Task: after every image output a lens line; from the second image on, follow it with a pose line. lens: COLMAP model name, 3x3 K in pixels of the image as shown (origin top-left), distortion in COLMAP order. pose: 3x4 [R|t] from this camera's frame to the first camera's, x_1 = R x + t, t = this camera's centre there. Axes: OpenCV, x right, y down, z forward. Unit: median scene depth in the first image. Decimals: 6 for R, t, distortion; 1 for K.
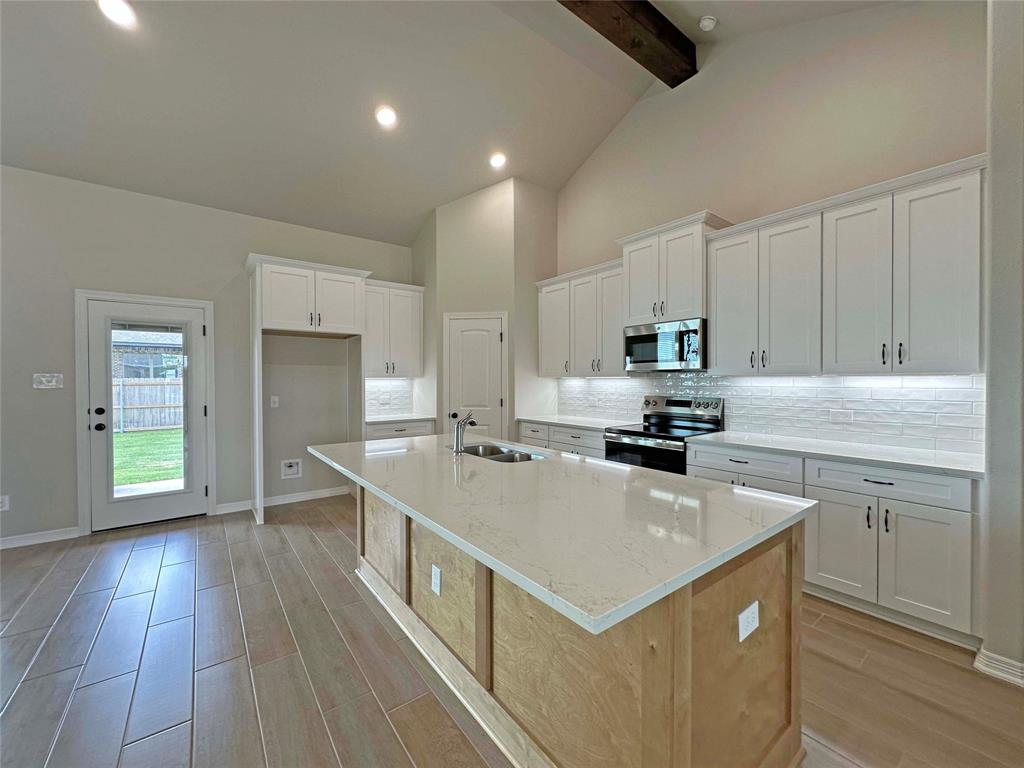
lens RADIAL K [[410.4, 0, 510.4], [0, 410.4, 384.2], [0, 0, 1]] dist [-0.002902, -0.000097]
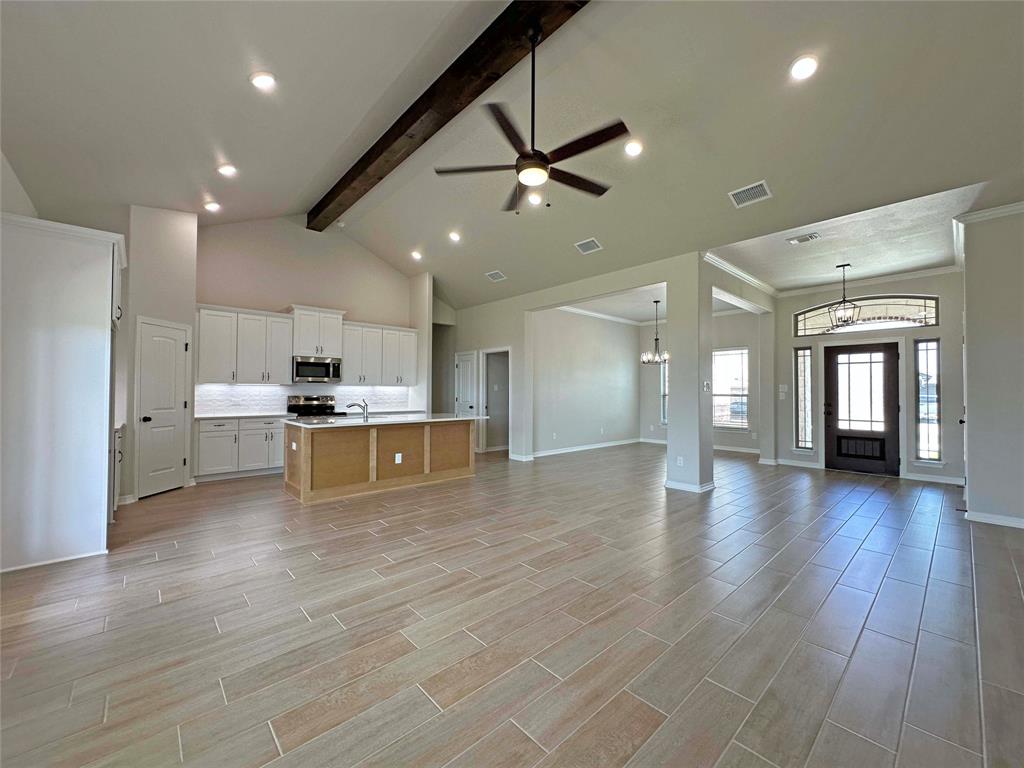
lens RADIAL K [[410.4, 0, 510.4], [0, 410.4, 384.2], [0, 0, 1]] dist [-0.002902, -0.000097]
pose [[-0.084335, 0.018406, 0.996267, -1.509024], [0.005918, 0.999821, -0.017970, 0.016978], [-0.996420, 0.004380, -0.084429, 0.242091]]
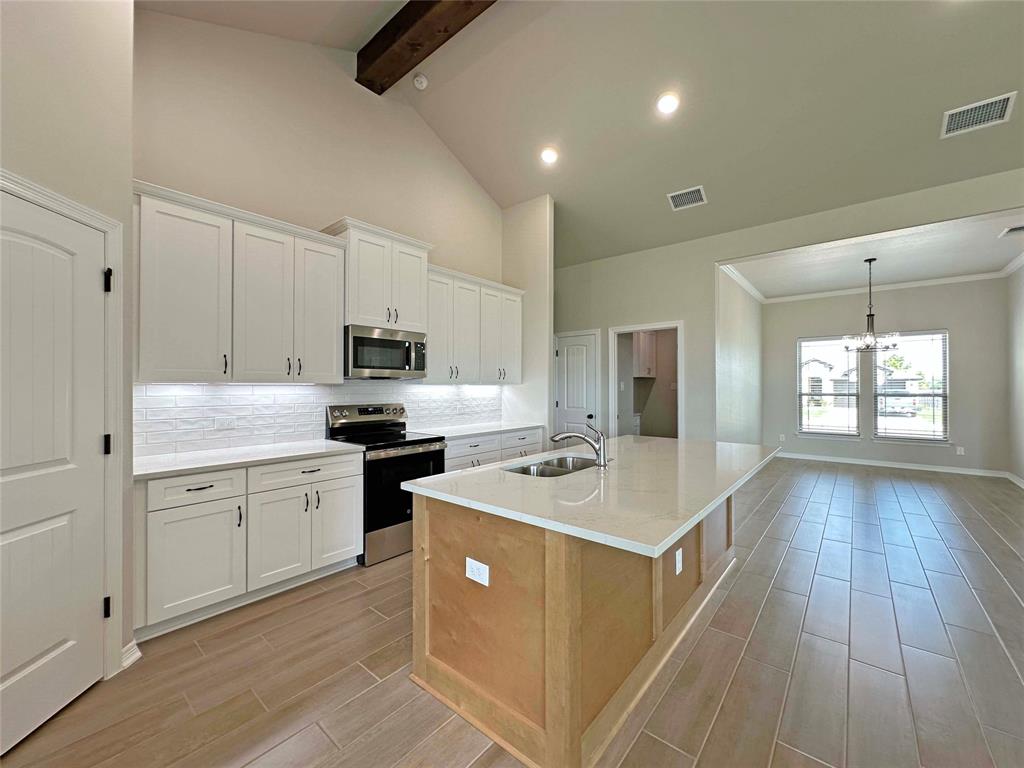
lens RADIAL K [[410.4, 0, 510.4], [0, 410.4, 384.2], [0, 0, 1]] dist [-0.002902, -0.000097]
pose [[-0.214509, 0.006417, 0.976701, -0.607629], [0.009276, 0.999947, -0.004532, -0.009953], [-0.976678, 0.008088, -0.214557, 0.859256]]
